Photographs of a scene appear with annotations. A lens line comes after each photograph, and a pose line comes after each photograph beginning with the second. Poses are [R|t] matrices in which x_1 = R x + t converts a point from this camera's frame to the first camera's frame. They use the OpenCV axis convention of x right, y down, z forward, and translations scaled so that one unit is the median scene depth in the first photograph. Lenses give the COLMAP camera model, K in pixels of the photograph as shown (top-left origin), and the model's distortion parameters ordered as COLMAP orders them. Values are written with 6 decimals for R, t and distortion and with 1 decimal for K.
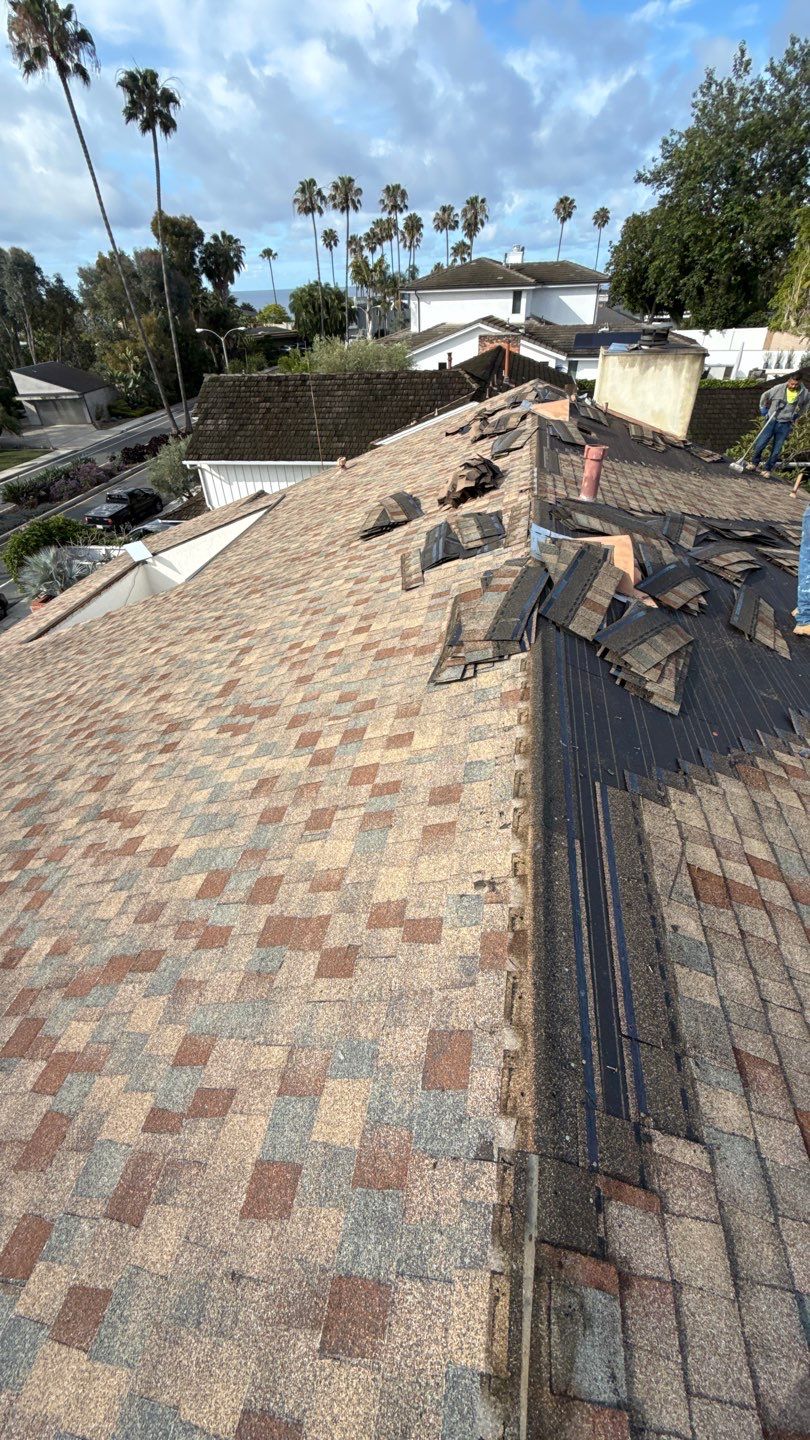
lens RADIAL K [[571.4, 0, 408.2], [0, 571.4, 720.5], [0, 0, 1]] dist [-0.000527, -0.000028]
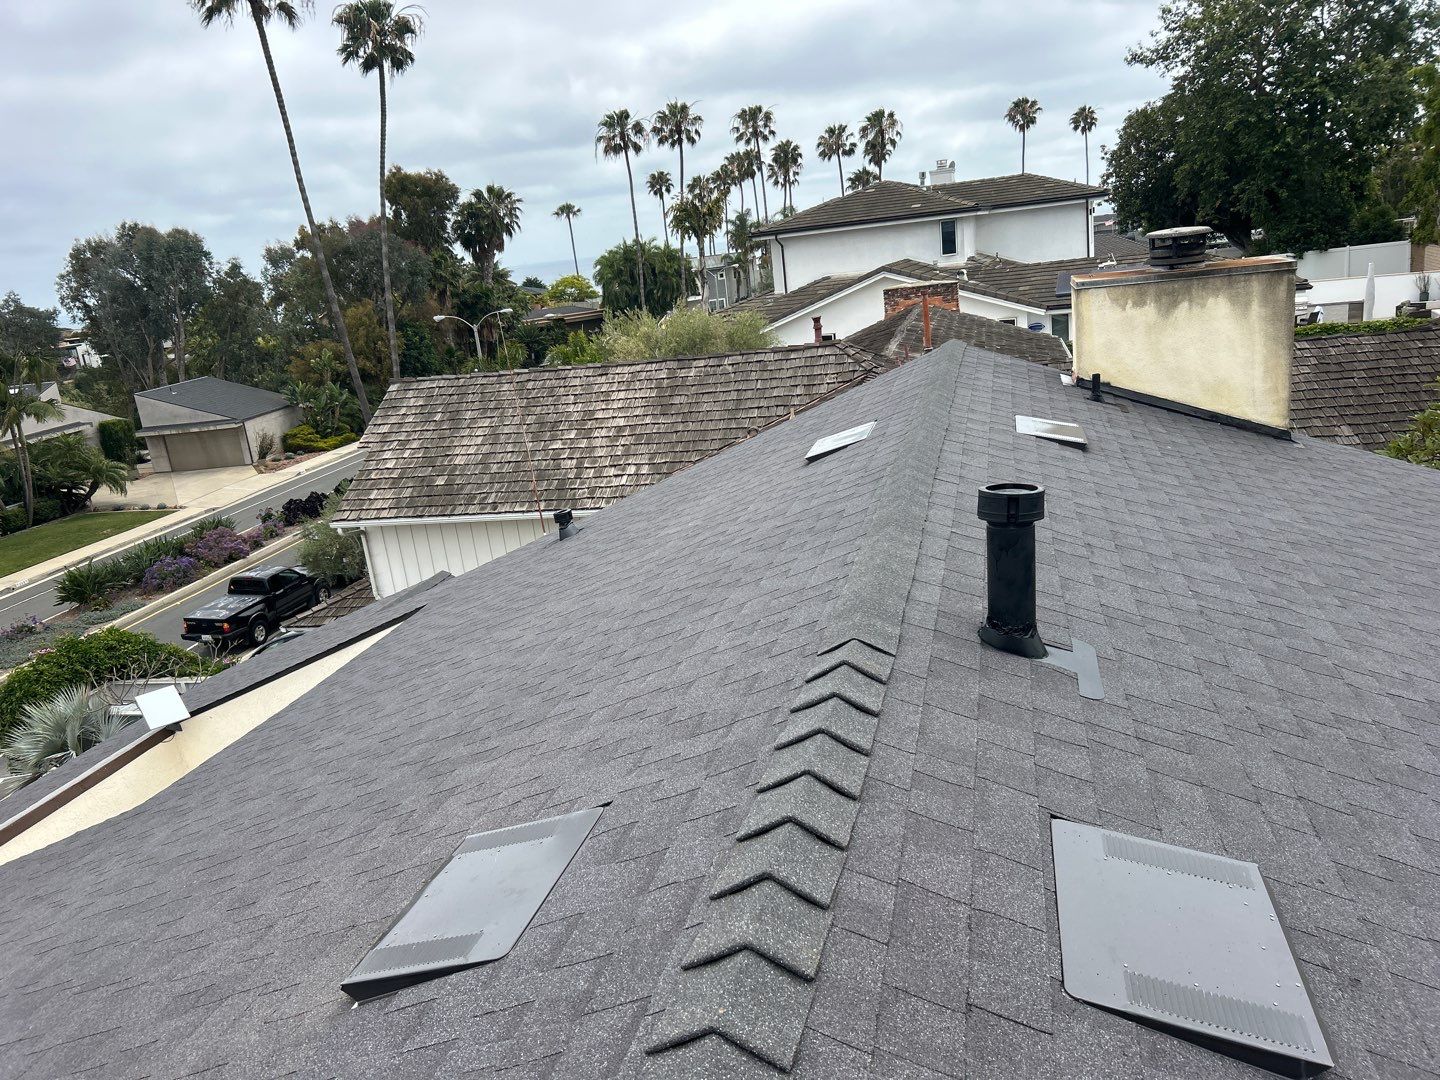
lens RADIAL K [[1078.6, 0, 720.0], [0, 1078.6, 540.0], [0, 0, 1]] dist [0.061506, -0.059756]
pose [[0.995093, -0.055151, -0.082145, 0.161405], [0.020706, 0.927931, -0.372176, -0.154872], [0.096751, 0.368649, 0.924520, 0.291286]]
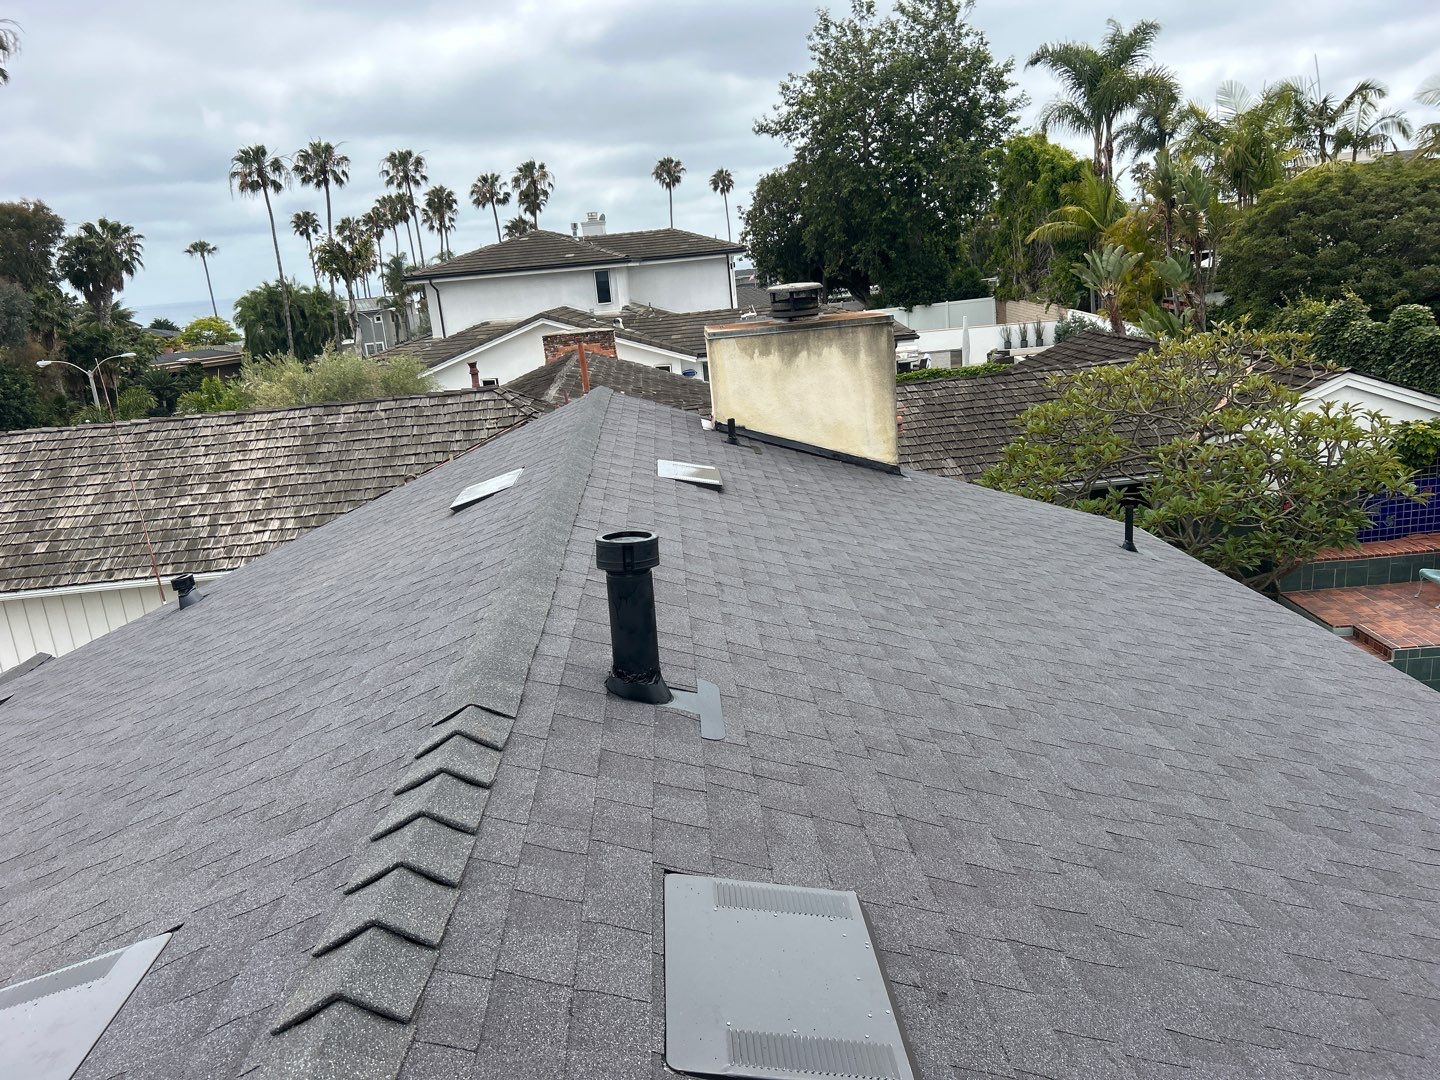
lens RADIAL K [[1075.0, 0, 707.6], [0, 1075.0, 522.9], [0, 0, 1]] dist [0.055330, -0.052684]
pose [[0.973076, -0.104916, 0.205223, 0.193220], [0.180127, 0.901672, -0.393118, -0.164488], [-0.143800, 0.419499, 0.896293, 0.304057]]
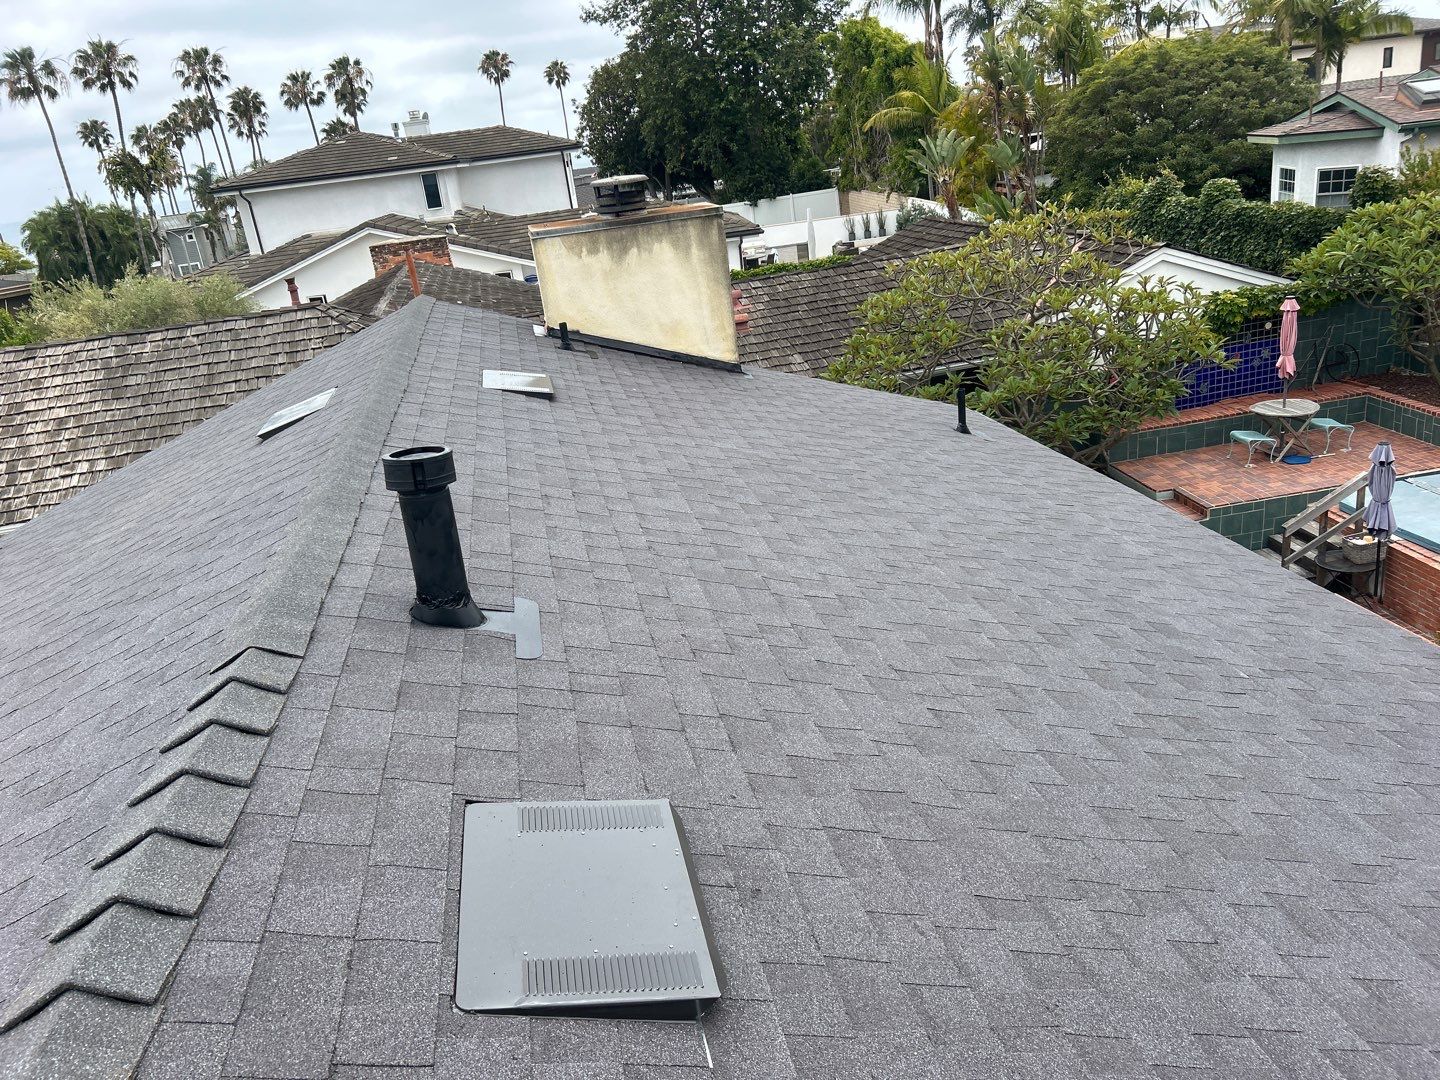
lens RADIAL K [[1077.5, 0, 715.9], [0, 1077.5, 526.3], [0, 0, 1]] dist [0.047894, -0.040892]
pose [[0.927701, -0.198181, 0.316379, 0.227121], [0.291230, 0.914399, -0.281176, -0.164387], [-0.233573, 0.352986, 0.906005, 0.320030]]
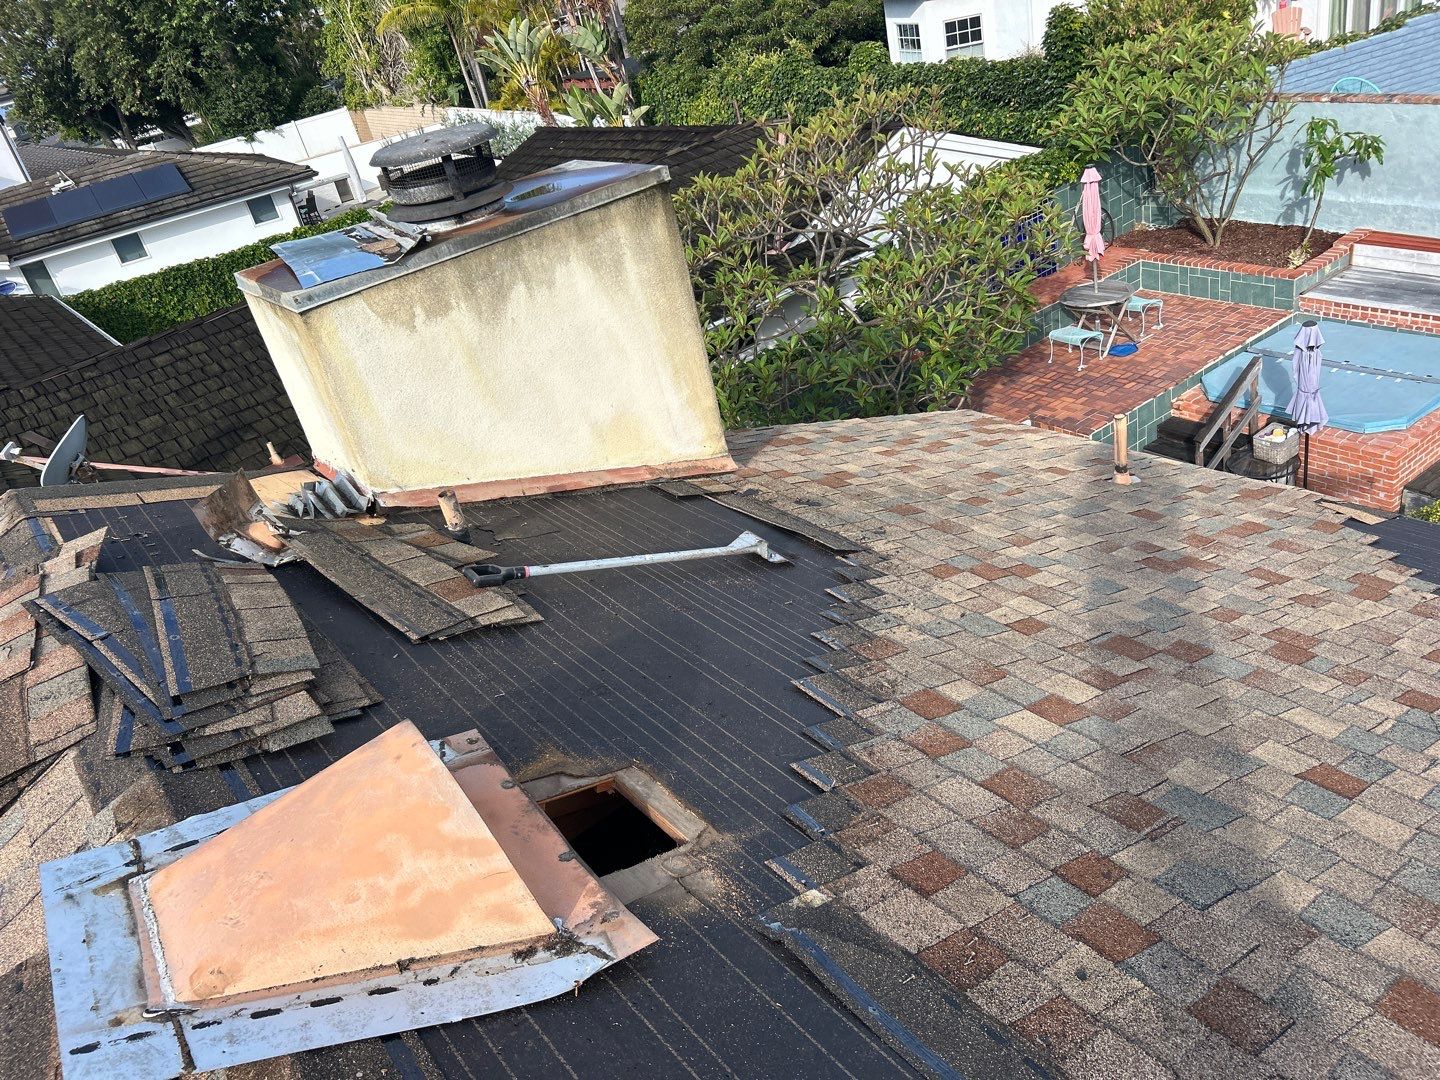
lens RADIAL K [[1050.4, 0, 720.0], [0, 1050.4, 540.0], [0, 0, 1]] dist [0.059839, -0.055987]
pose [[0.653302, -0.462264, 0.599591, 0.272502], [0.590046, 0.807106, -0.020652, -0.743434], [-0.474387, 0.367278, 0.800040, 1.017096]]
